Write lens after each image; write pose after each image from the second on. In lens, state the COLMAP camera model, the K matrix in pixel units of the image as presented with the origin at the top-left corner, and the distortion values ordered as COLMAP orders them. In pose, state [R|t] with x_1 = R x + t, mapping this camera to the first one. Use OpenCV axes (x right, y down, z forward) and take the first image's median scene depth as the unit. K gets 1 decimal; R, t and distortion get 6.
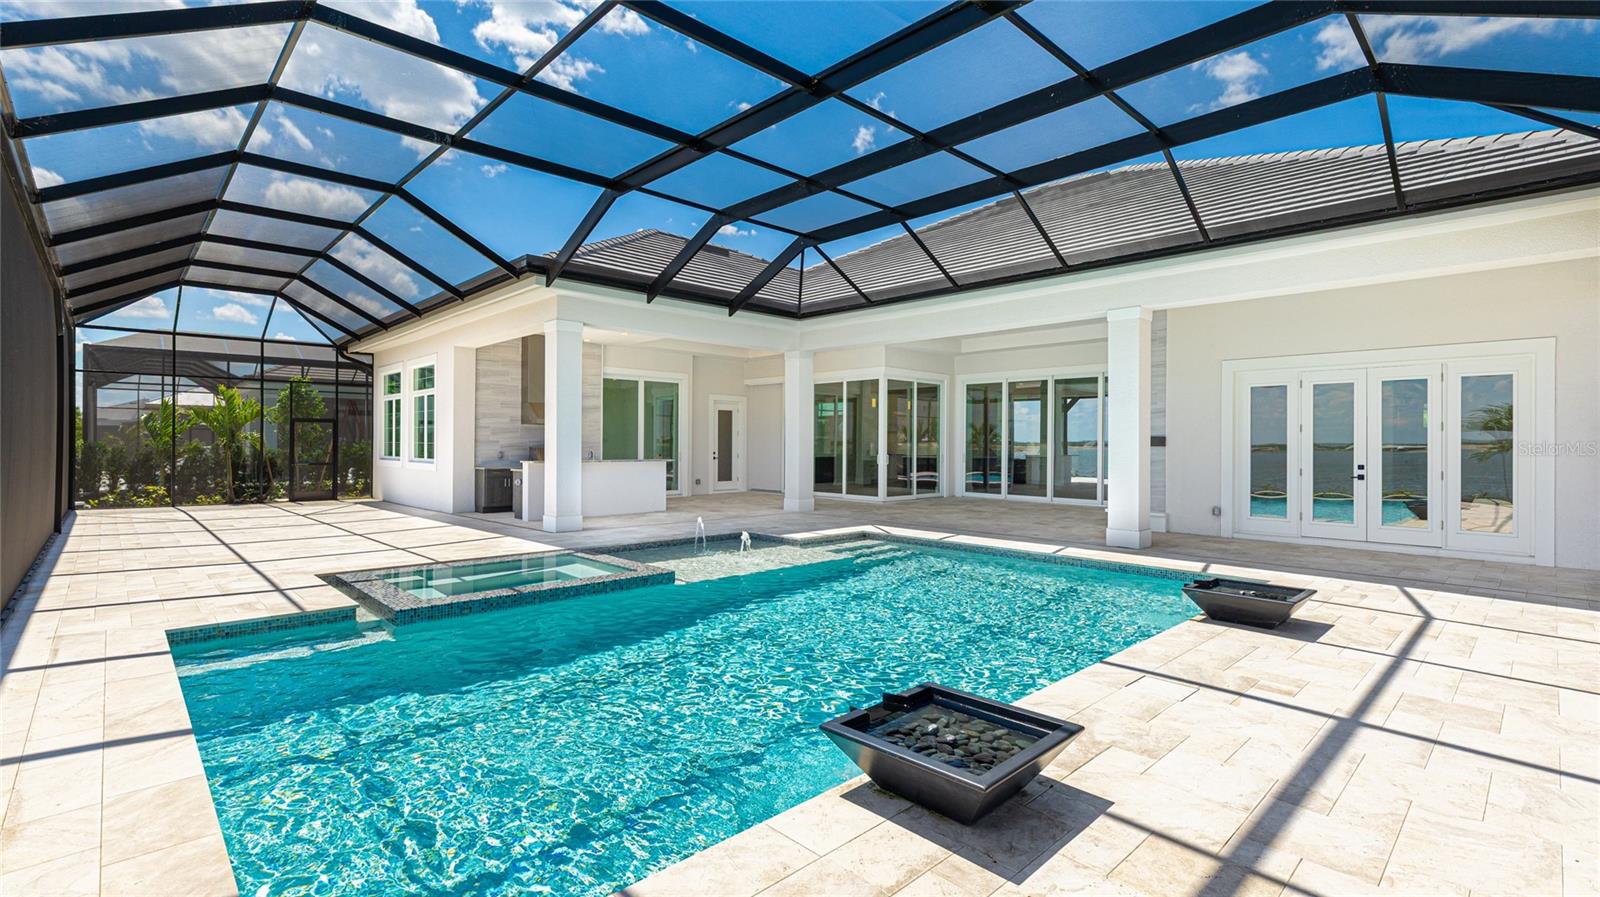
lens RADIAL K [[714.2, 0, 802.2], [0, 714.2, 444.6], [0, 0, 1]] dist [0.000954, -0.000022]
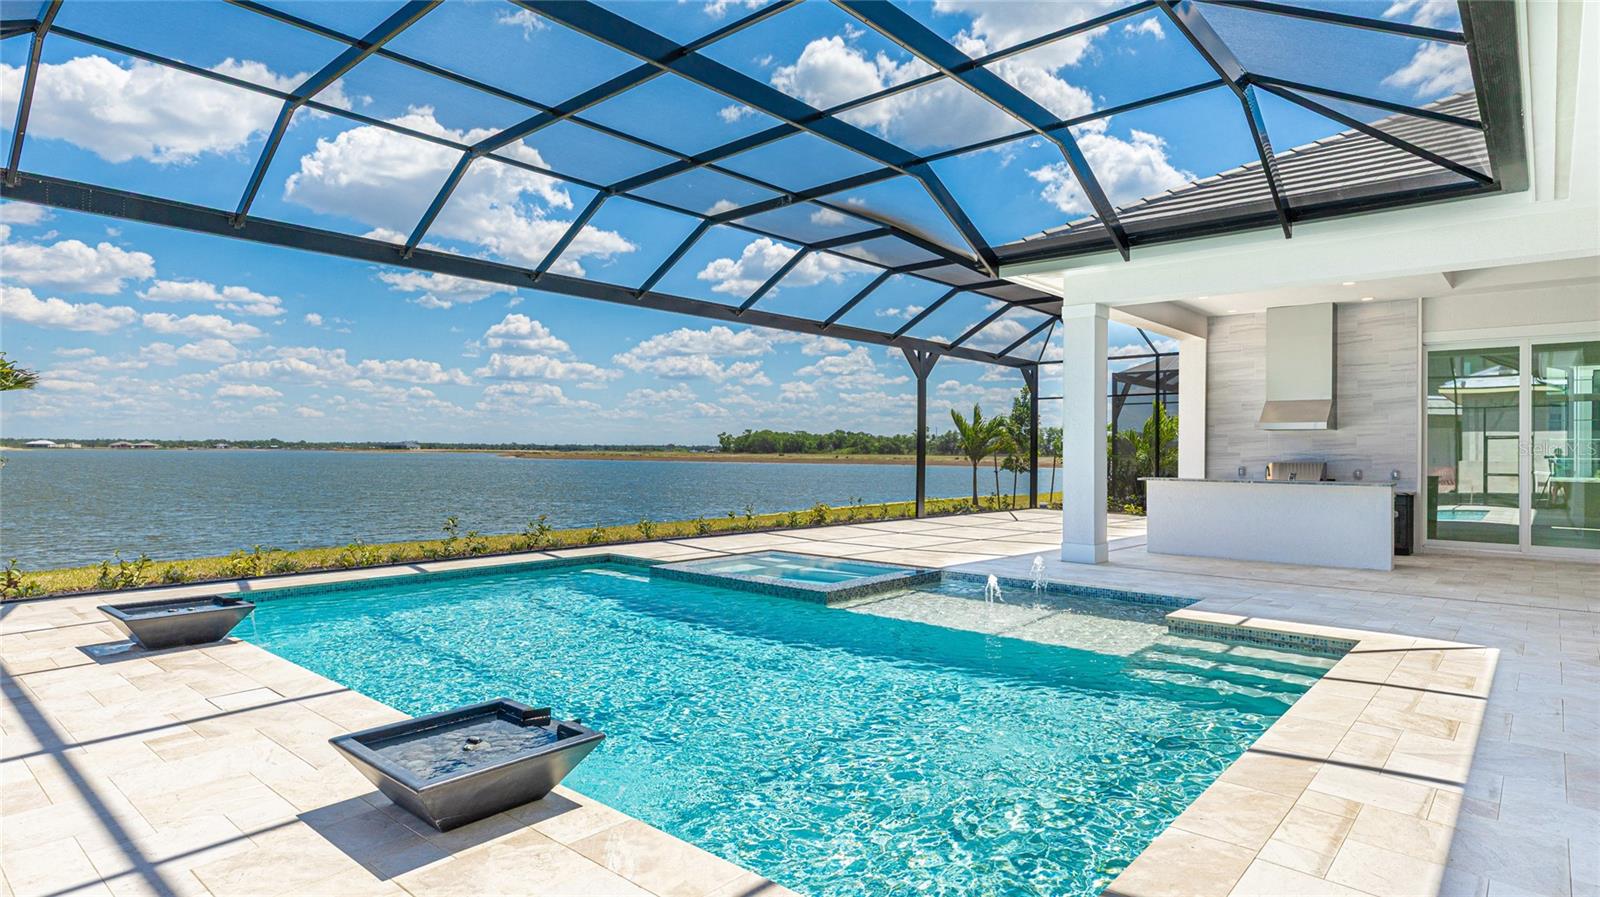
lens RADIAL K [[853.1, 0, 805.0], [0, 853.1, 449.3], [0, 0, 1]] dist [0.001909, 0.000230]
pose [[0.089629, -0.006109, -0.995957, 1.717426], [-0.005292, 0.999964, -0.006609, 0.003162], [0.995961, 0.005863, 0.089593, 1.633816]]
